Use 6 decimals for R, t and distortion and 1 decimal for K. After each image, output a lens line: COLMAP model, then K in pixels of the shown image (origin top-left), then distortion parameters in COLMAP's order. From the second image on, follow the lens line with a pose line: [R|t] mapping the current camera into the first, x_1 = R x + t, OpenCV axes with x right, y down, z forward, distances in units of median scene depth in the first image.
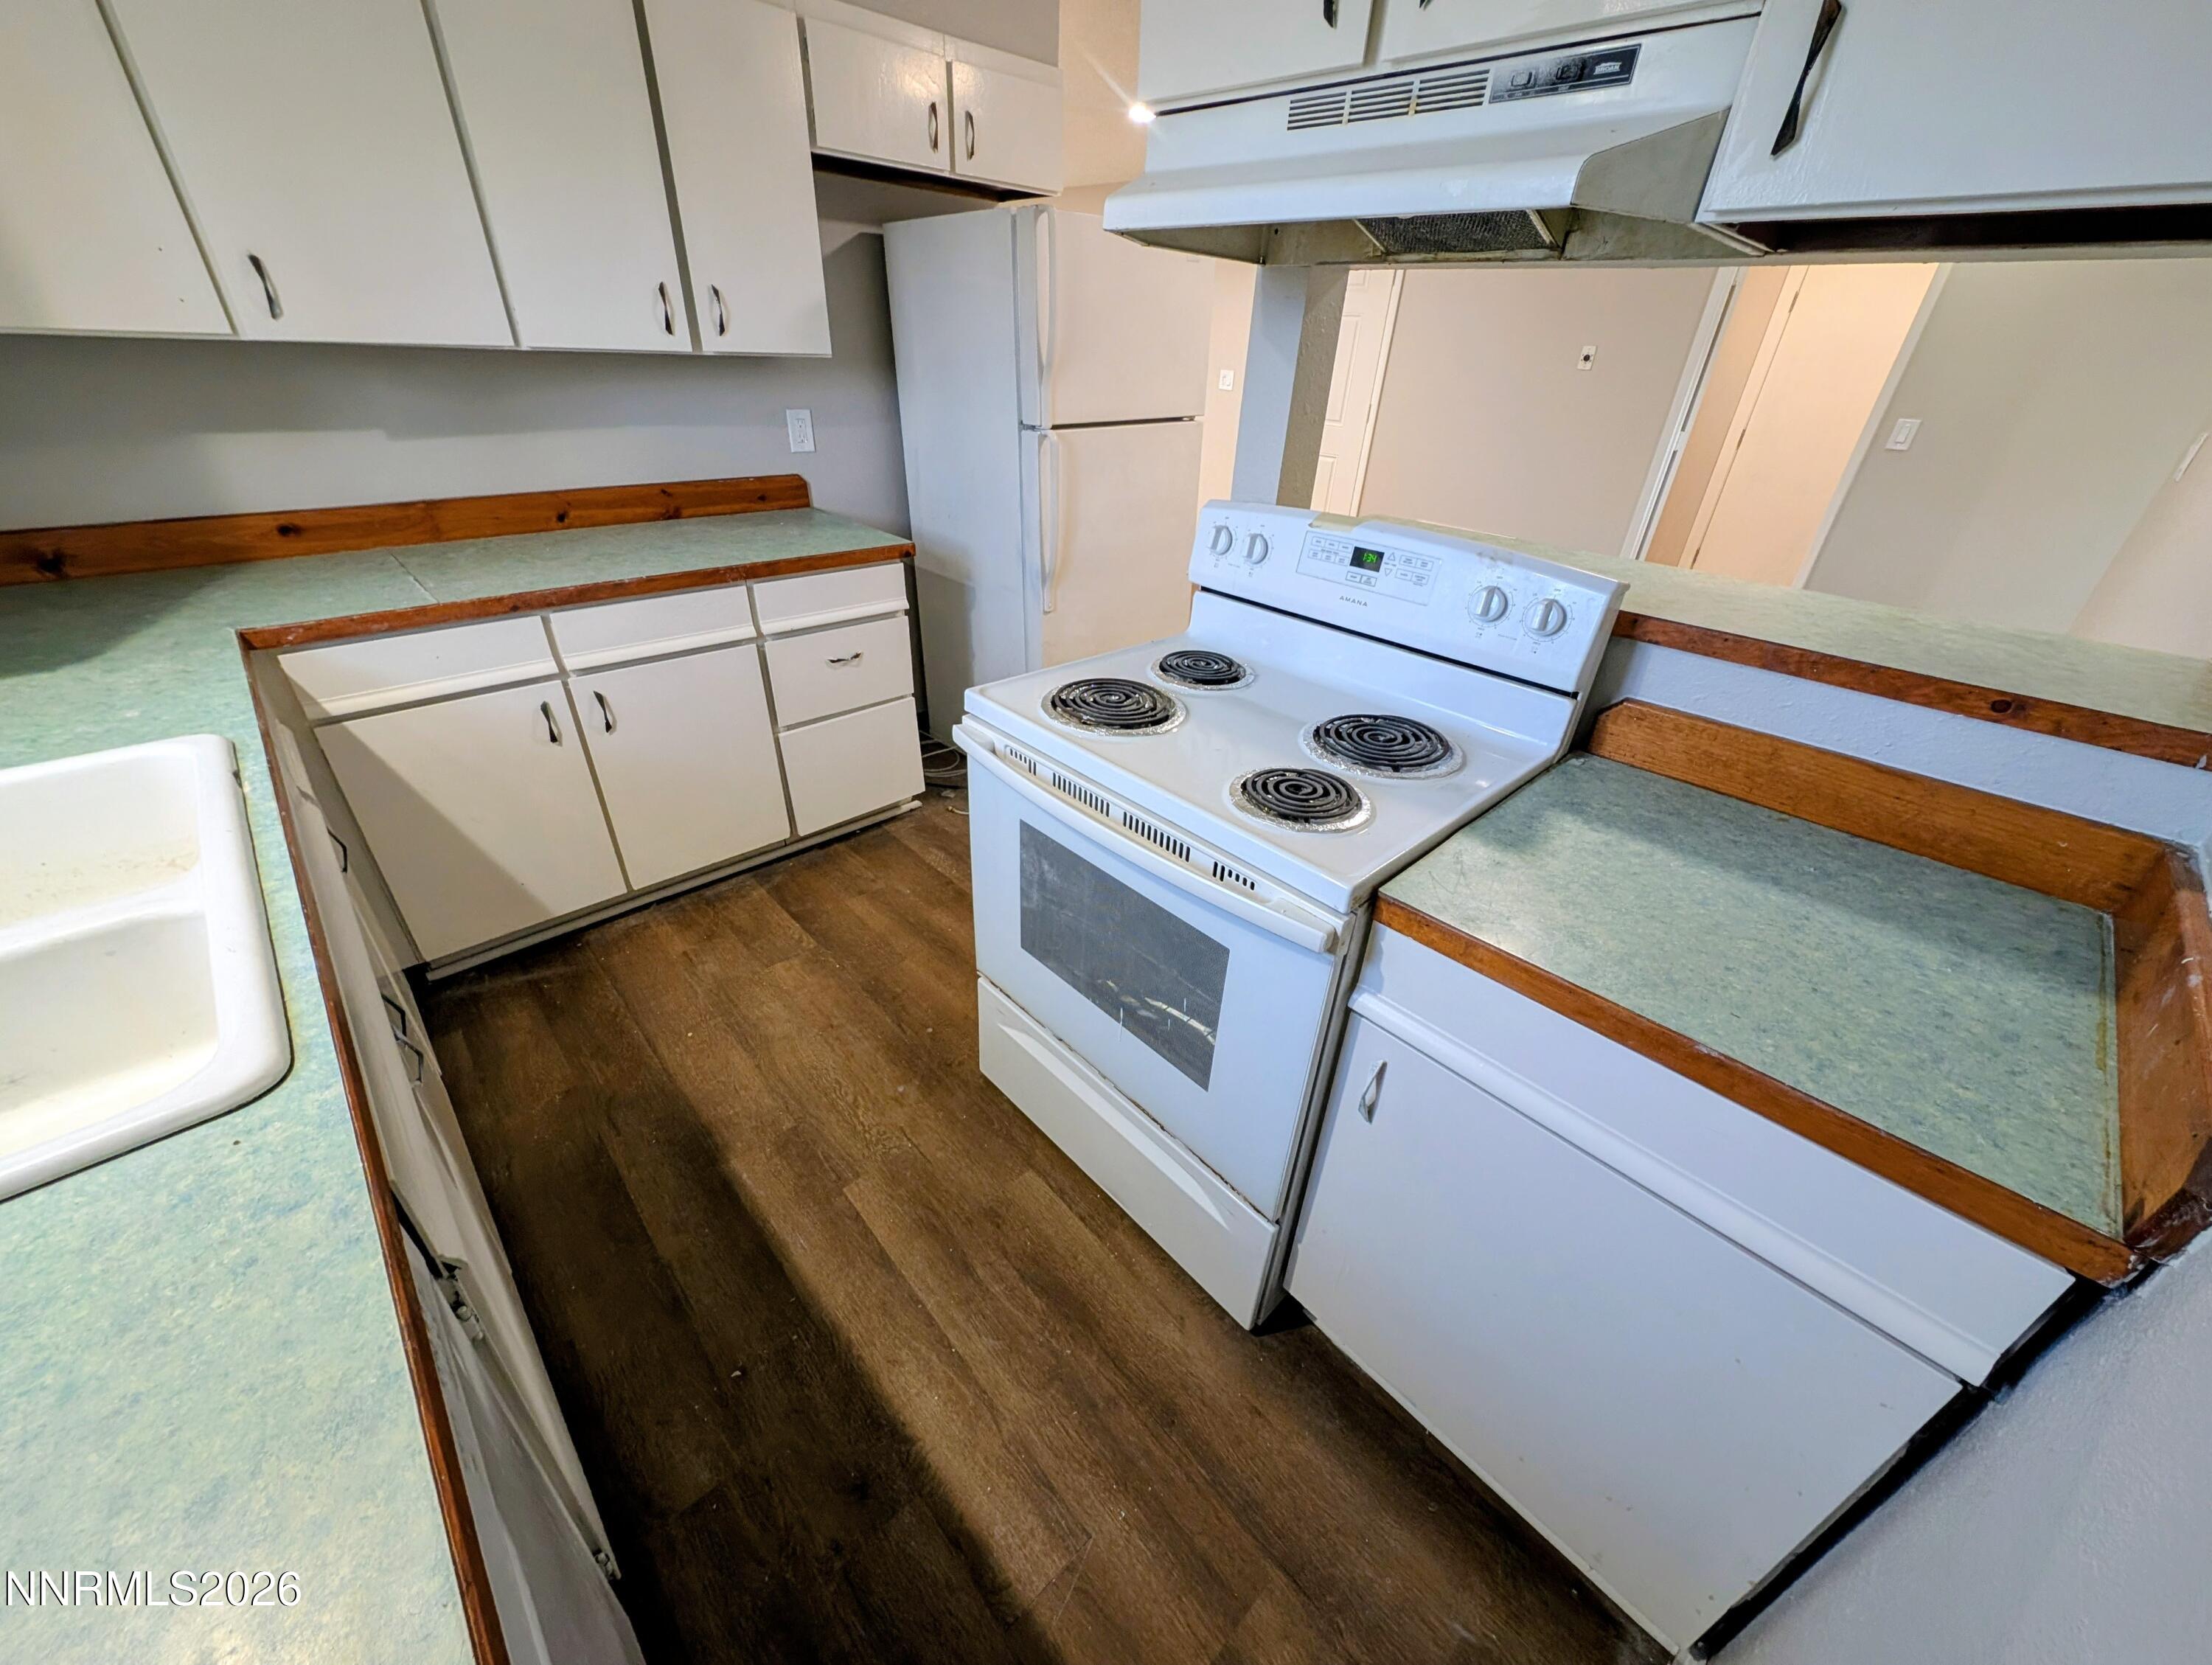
lens RADIAL K [[833.7, 0, 1109.1], [0, 833.7, 828.9], [0, 0, 1]] dist [0.015189, -0.008084]
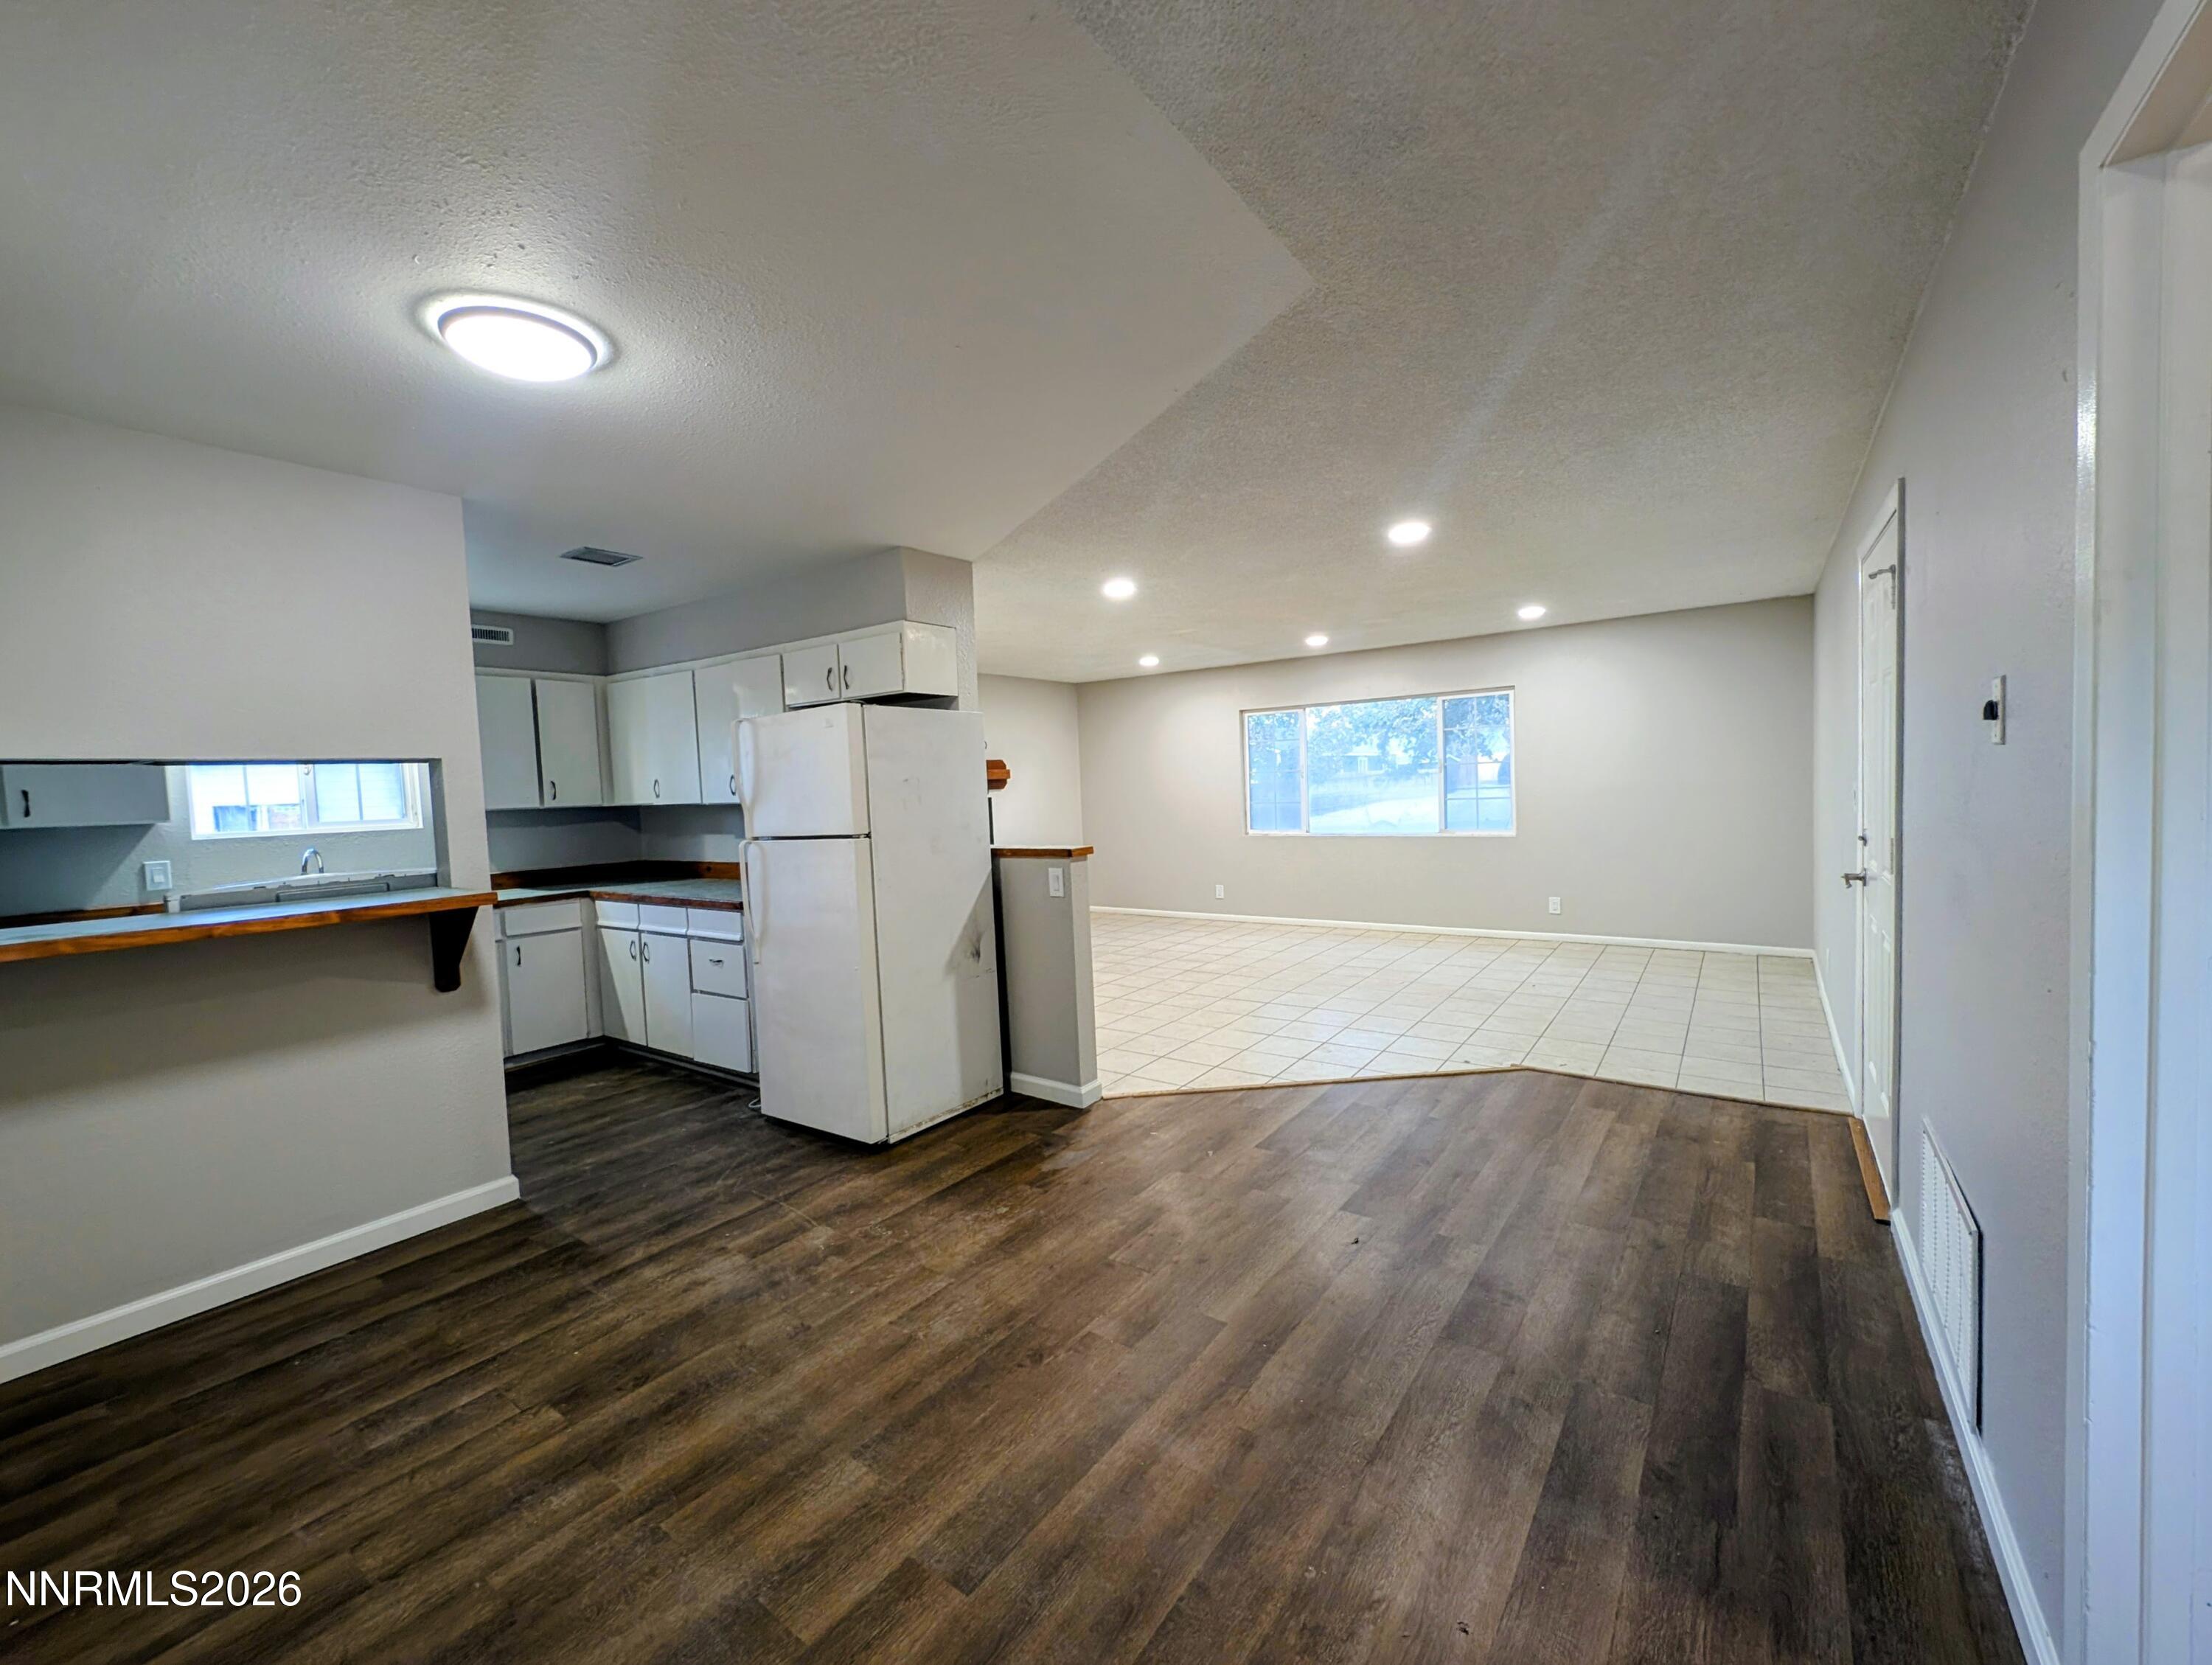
lens RADIAL K [[899.9, 0, 1108.3], [0, 899.9, 828.4], [0, 0, 1]] dist [0.013032, -0.005251]
pose [[0.190574, -0.000393, -0.981673, 2.594331], [-0.455270, 0.885920, -0.088737, -1.035829], [0.869719, 0.463837, 0.168654, 2.053848]]
